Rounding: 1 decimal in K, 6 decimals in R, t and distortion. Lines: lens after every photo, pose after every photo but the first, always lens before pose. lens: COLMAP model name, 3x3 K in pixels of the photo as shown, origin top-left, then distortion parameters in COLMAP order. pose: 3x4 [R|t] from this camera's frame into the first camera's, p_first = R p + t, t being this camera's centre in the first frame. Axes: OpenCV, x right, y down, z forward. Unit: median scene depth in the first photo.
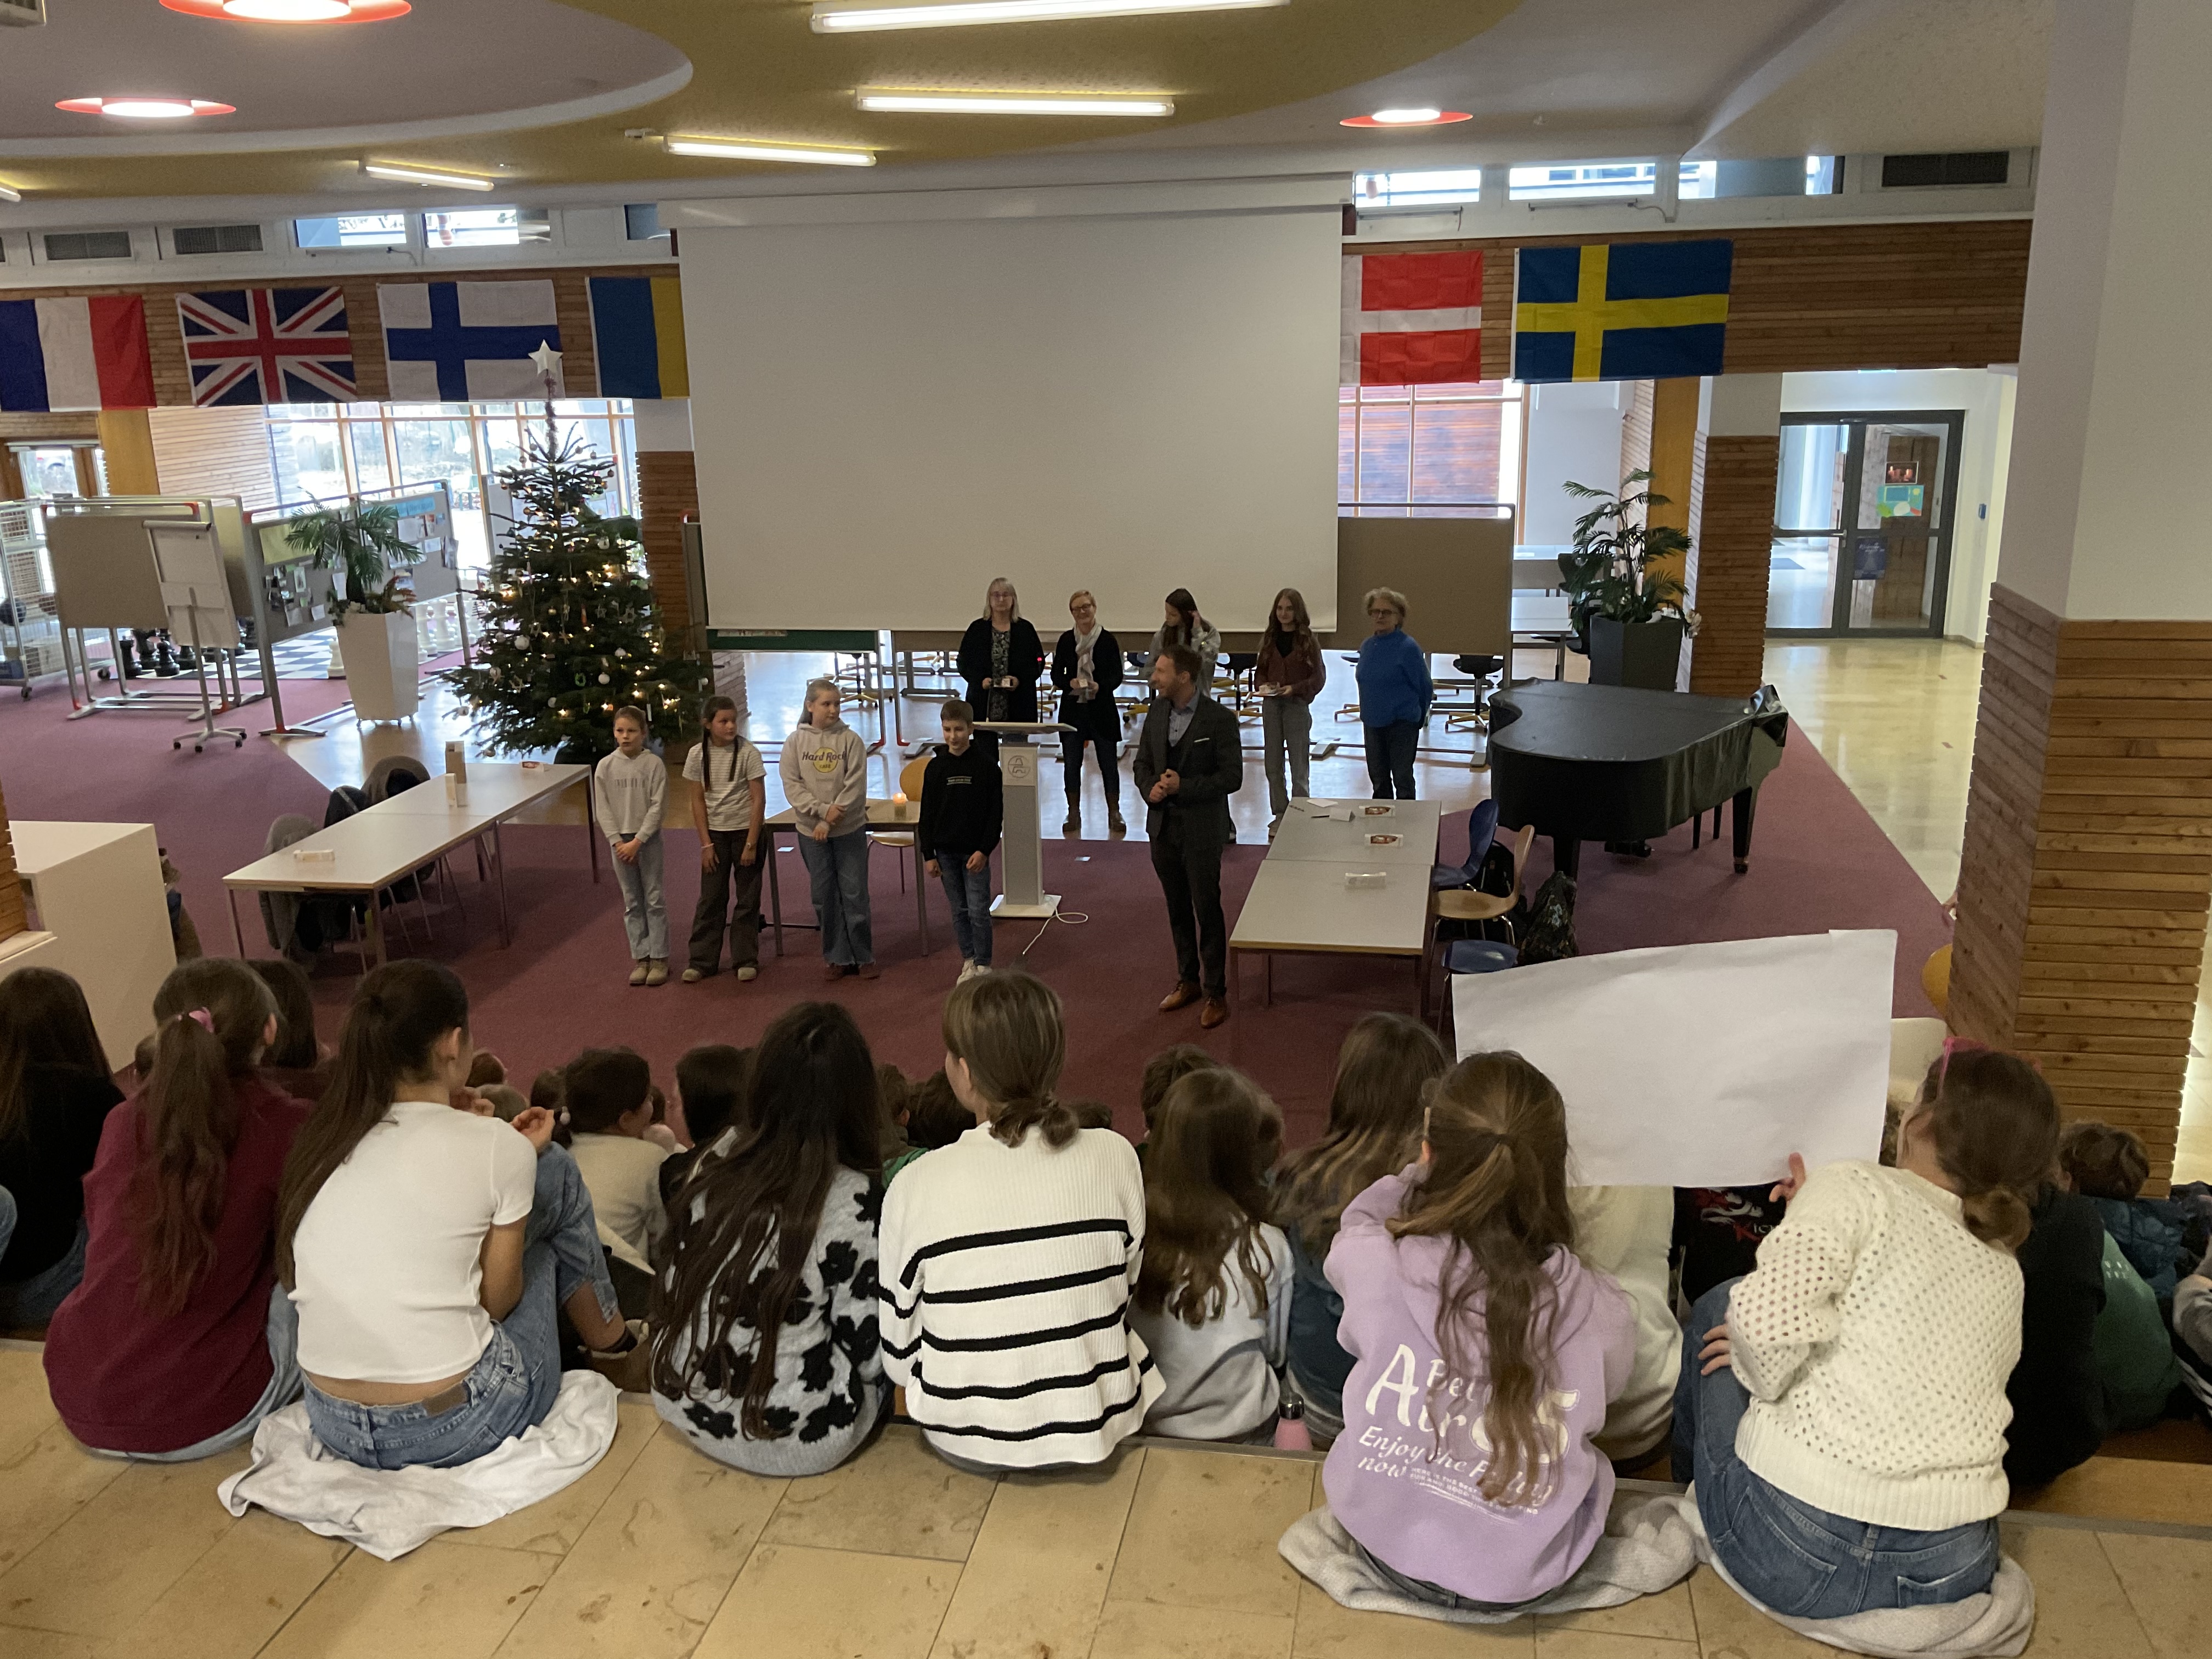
lens RADIAL K [[1819.6, 0, 1088.9], [0, 1819.6, 829.8], [0, 0, 1]] dist [0.060240, -0.118474]
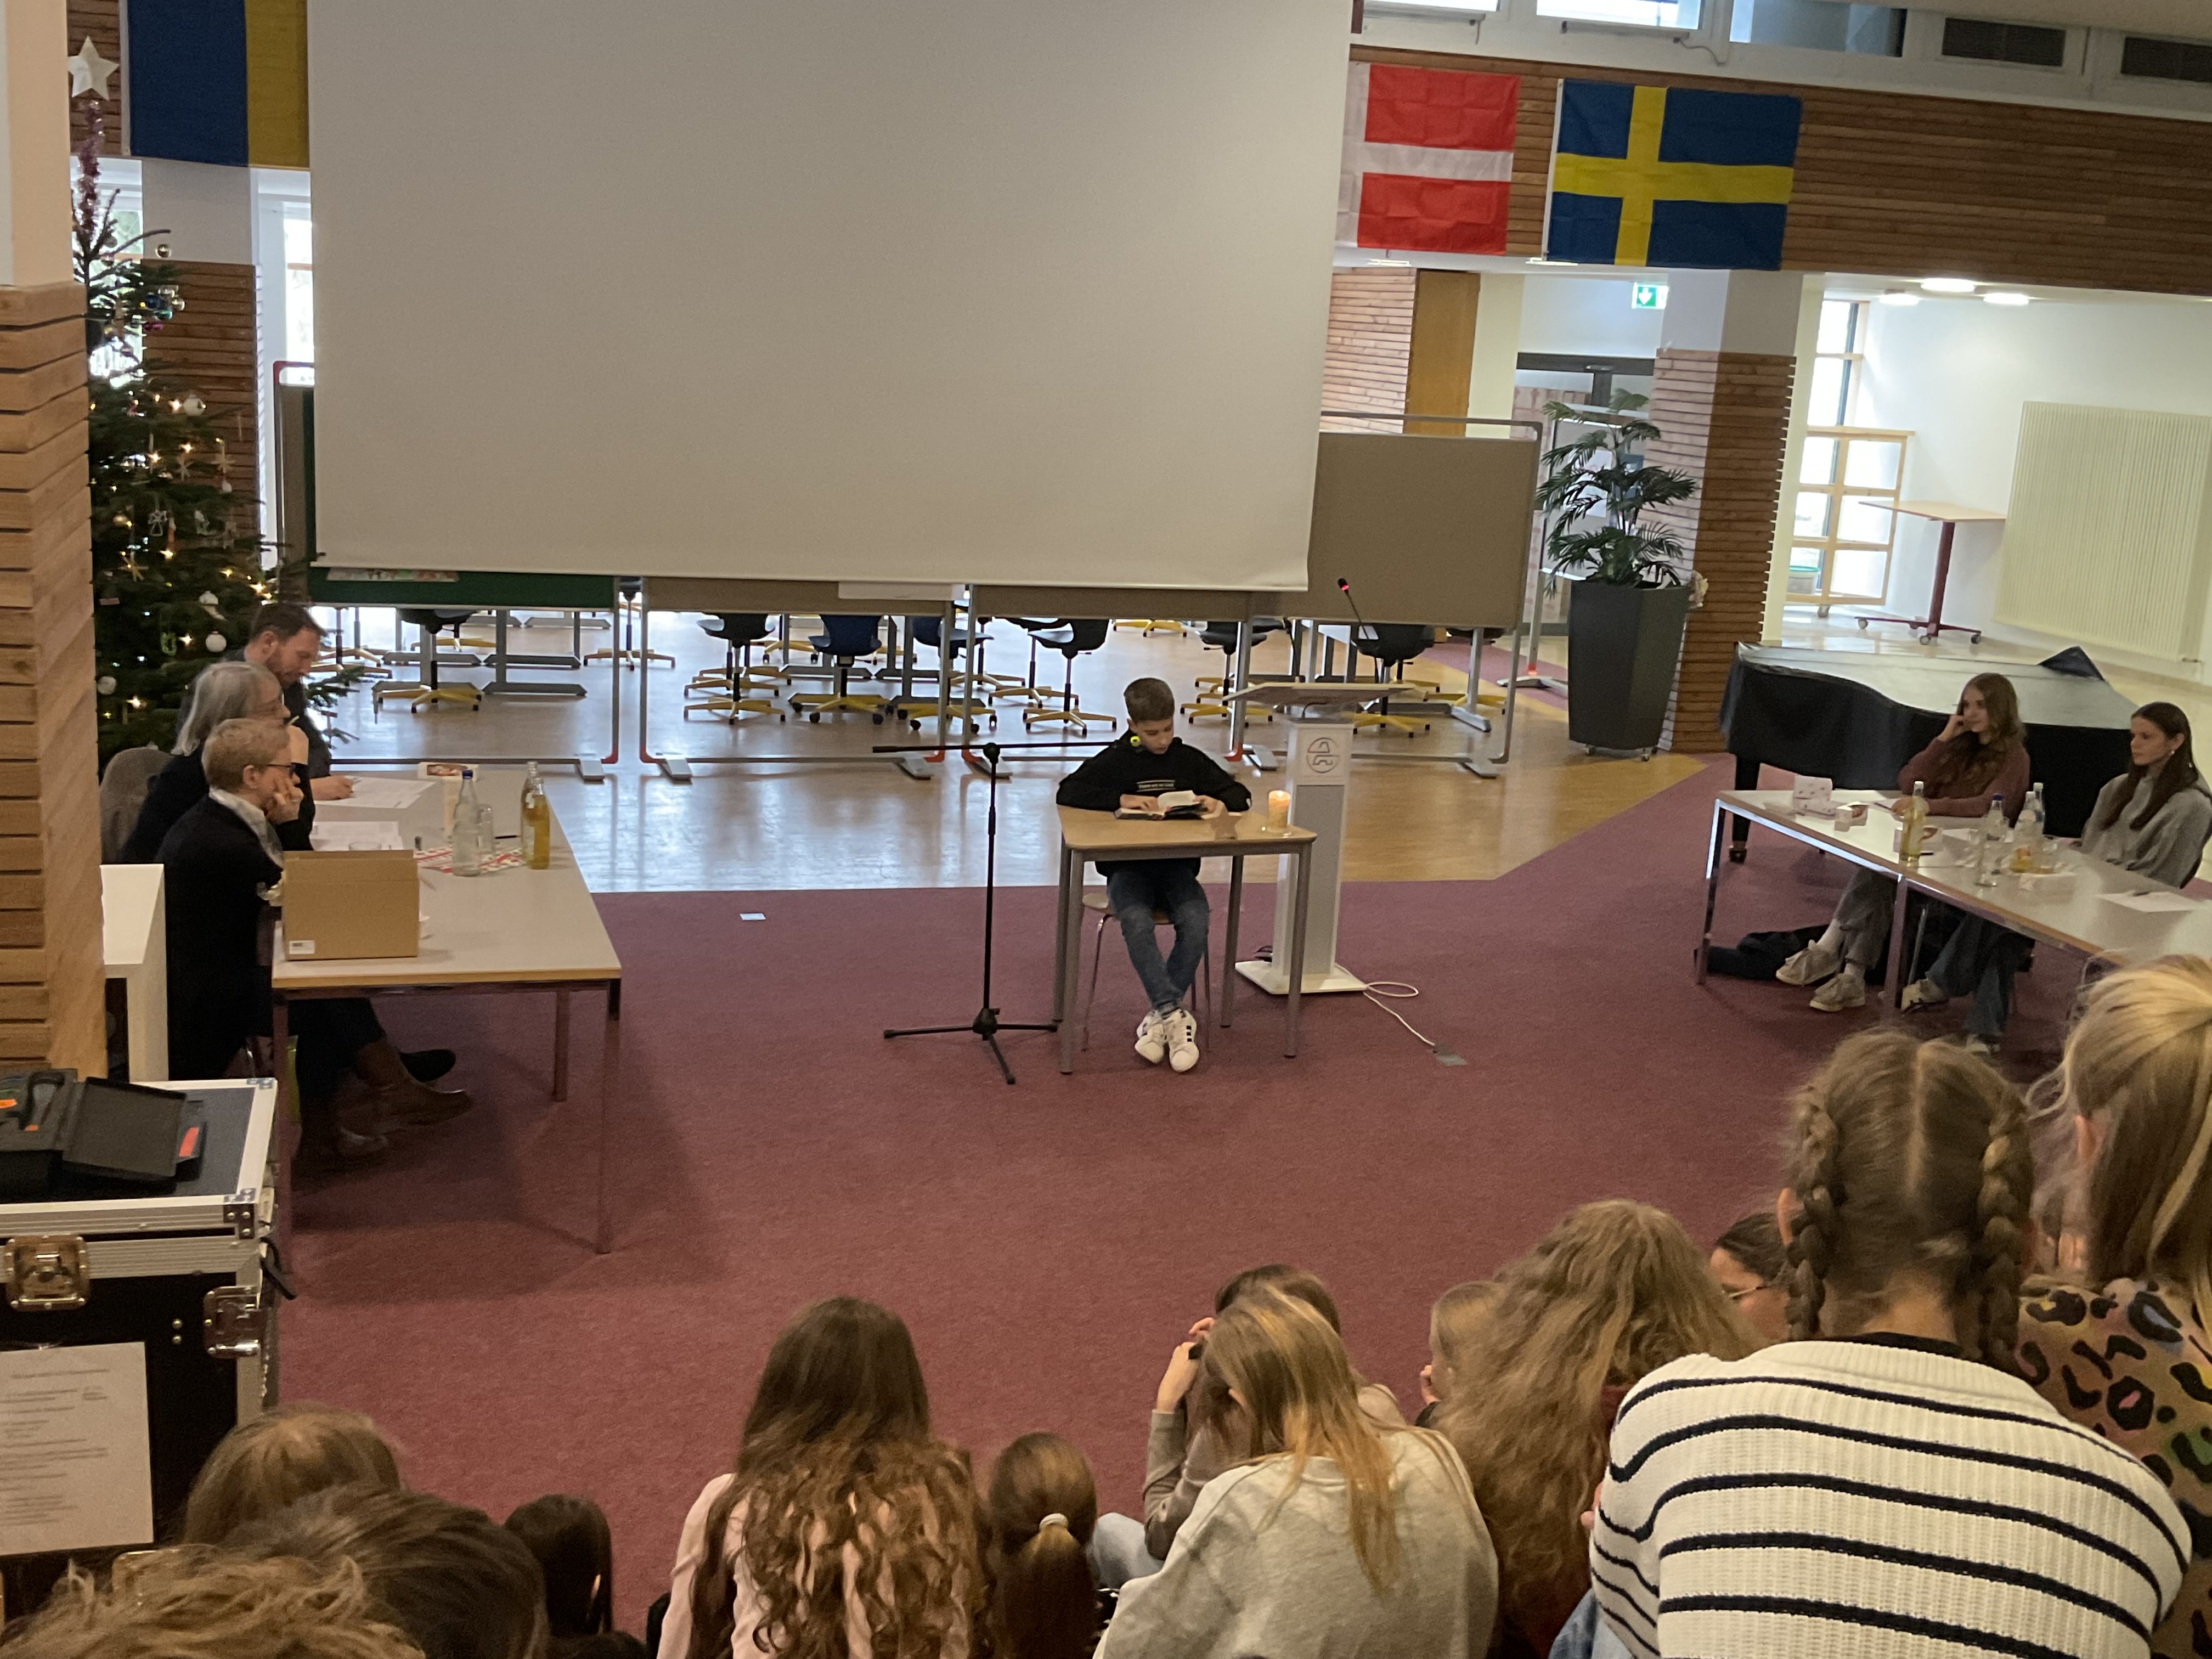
lens RADIAL K [[2395.6, 0, 1091.5], [0, 2395.6, 851.6], [0, 0, 1]] dist [0.044552, 0.000000]
pose [[0.884879, -0.026750, 0.465052, -0.368278], [0.043596, 0.998724, -0.025504, 0.012087], [-0.463776, 0.042843, 0.884916, 0.216349]]
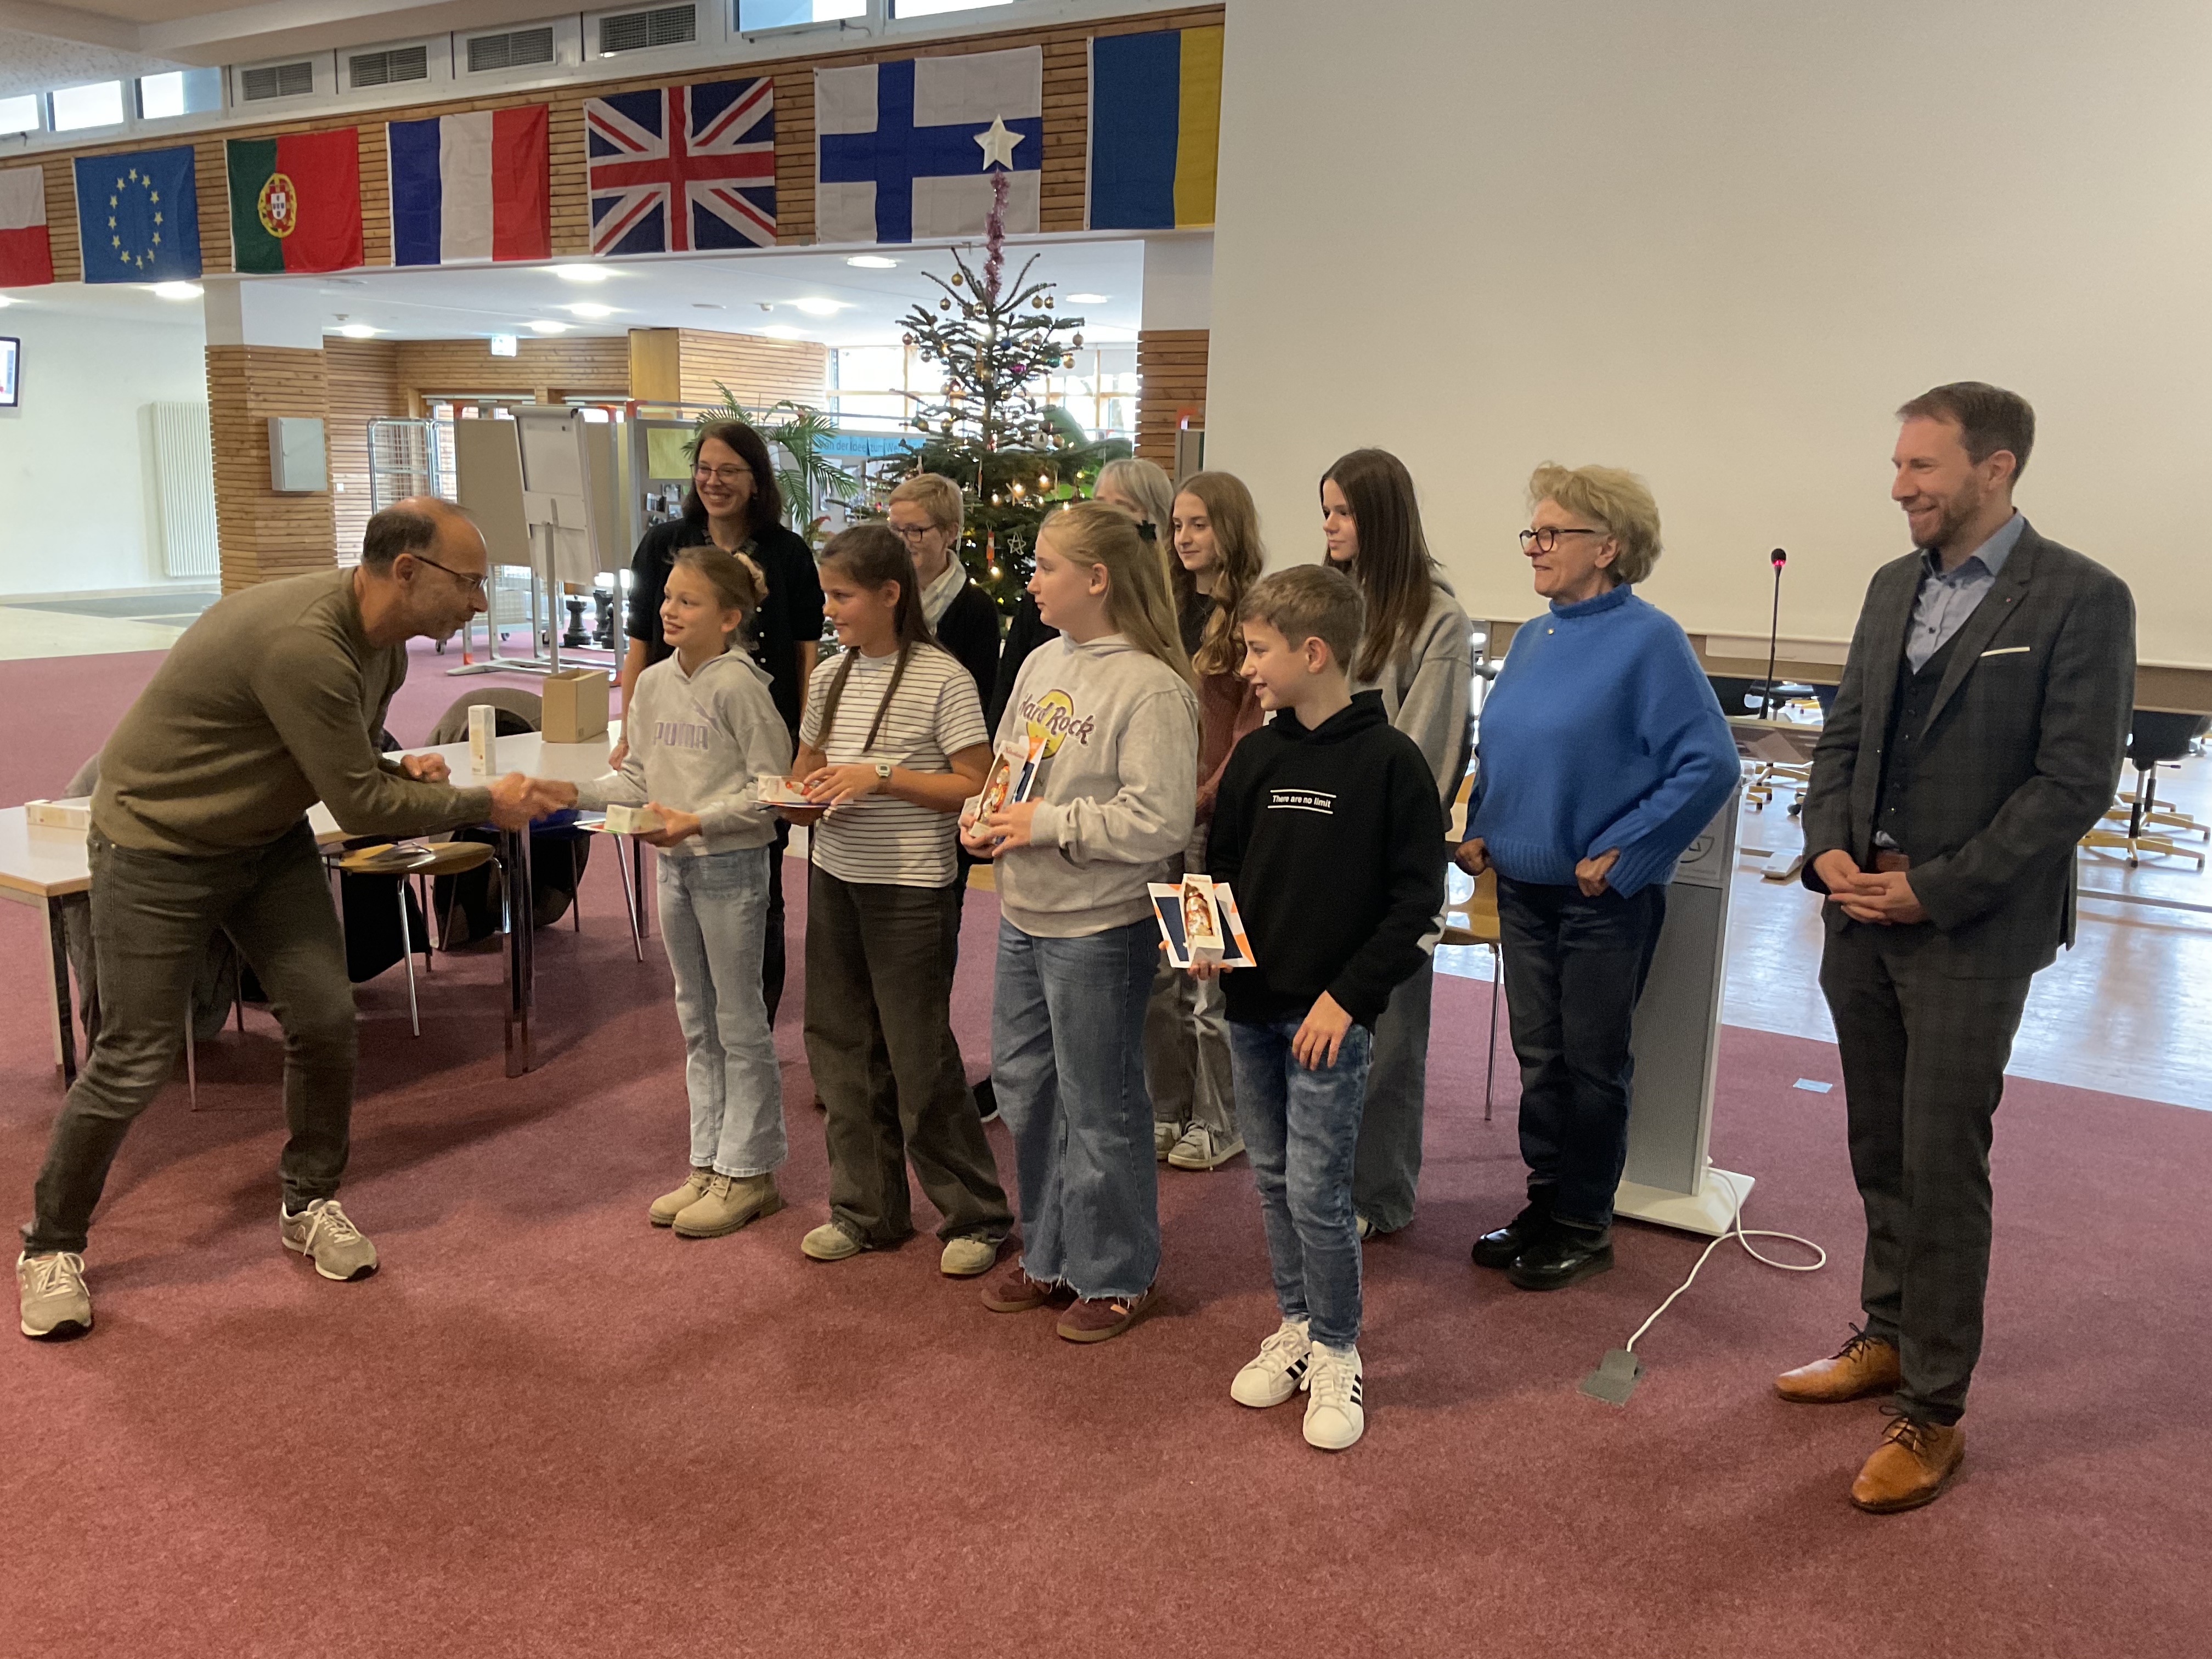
lens RADIAL K [[1819.6, 0, 1107.9], [0, 1819.6, 845.1], [0, 0, 1]] dist [0.060240, -0.118474]
pose [[0.931931, 0.123753, -0.340868, -0.015571], [-0.144757, 0.988783, -0.036785, 0.000140], [0.332492, 0.083624, 0.939391, 0.431961]]
